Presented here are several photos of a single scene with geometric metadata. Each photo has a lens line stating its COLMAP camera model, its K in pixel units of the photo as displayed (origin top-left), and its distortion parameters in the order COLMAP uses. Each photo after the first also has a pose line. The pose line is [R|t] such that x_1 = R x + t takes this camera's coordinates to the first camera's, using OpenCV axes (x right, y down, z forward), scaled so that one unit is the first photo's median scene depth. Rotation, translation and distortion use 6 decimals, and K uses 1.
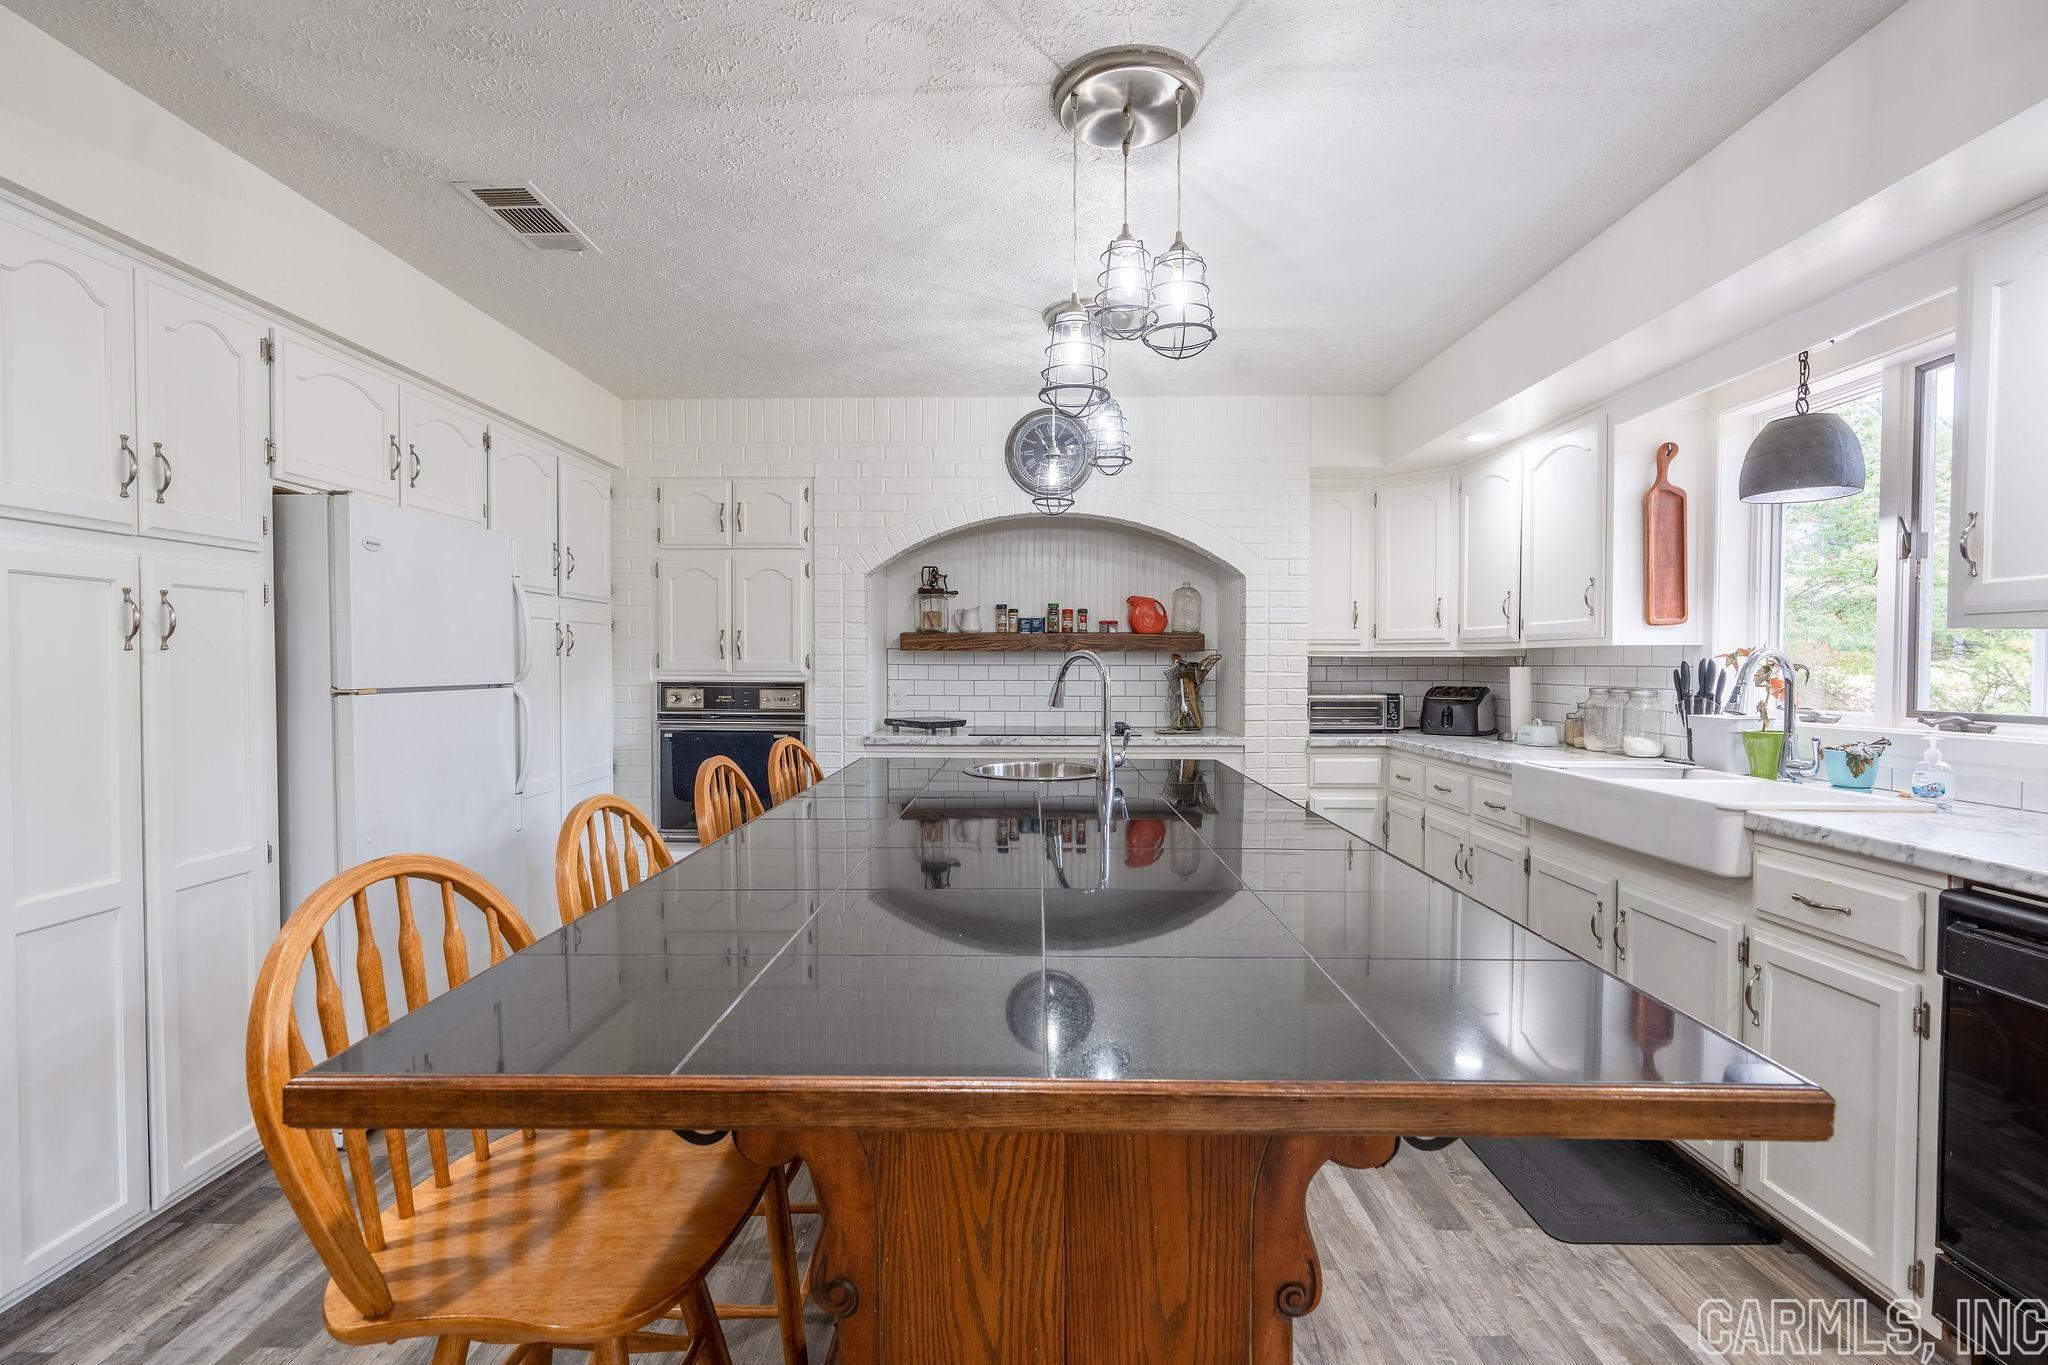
lens RADIAL K [[918.0, 0, 1023.4], [0, 918.0, 684.6], [0, 0, 1]] dist [-0.007516, 0.001130]
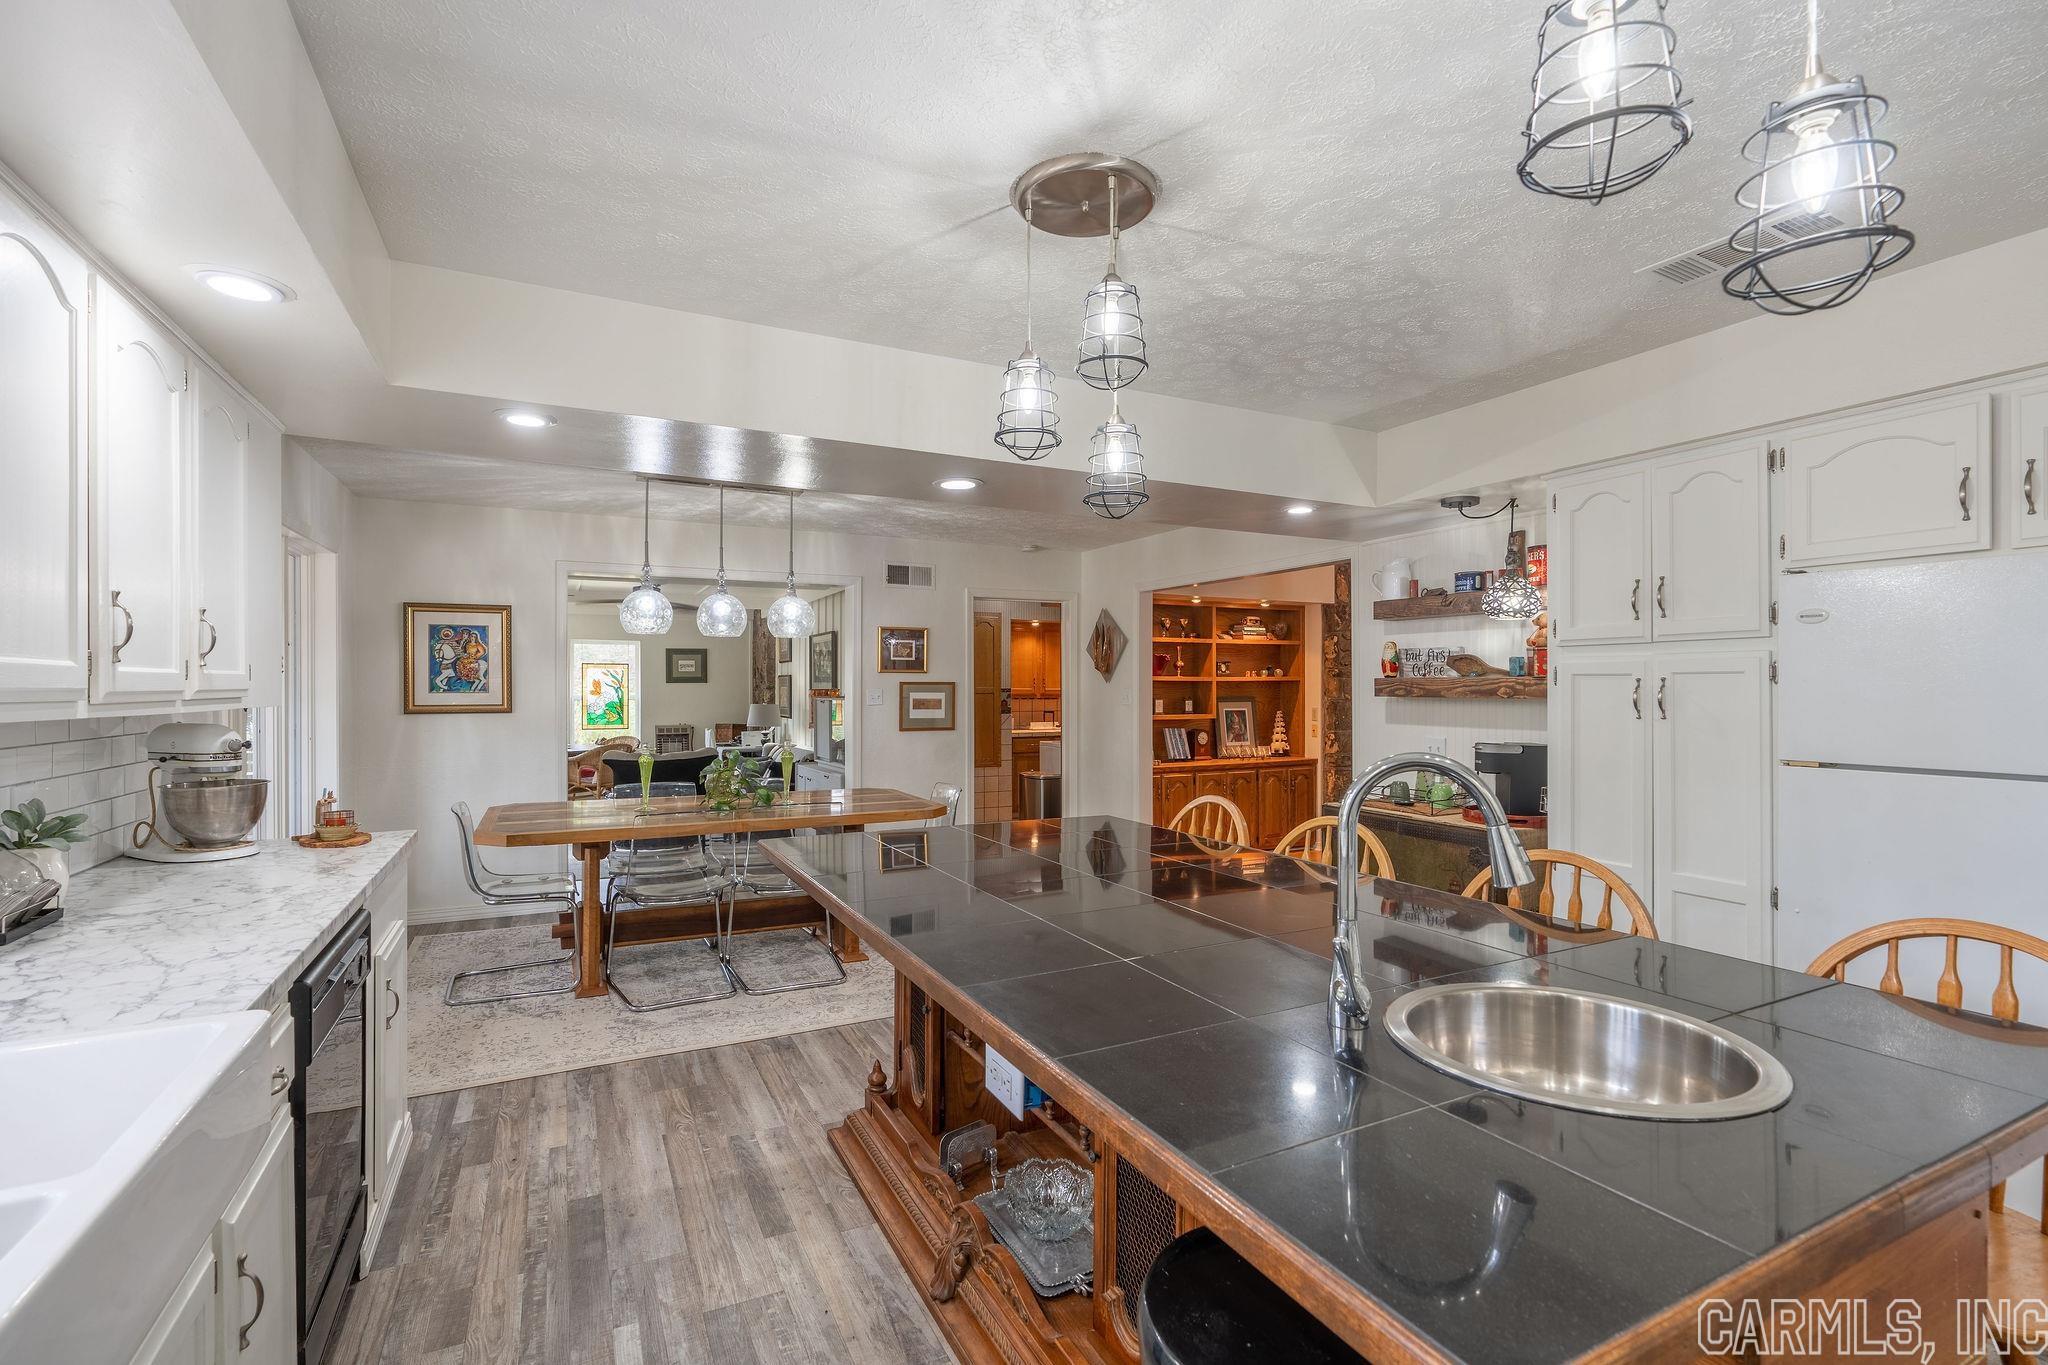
lens RADIAL K [[924.2, 0, 1024.0], [0, 924.2, 682.5], [0, 0, 1]] dist [-0.006221, 0.000645]
pose [[-0.887076, -0.003472, -0.461611, 0.299730], [-0.012283, 0.999795, 0.016084, -0.051159], [0.461461, 0.019938, -0.886937, 0.877496]]
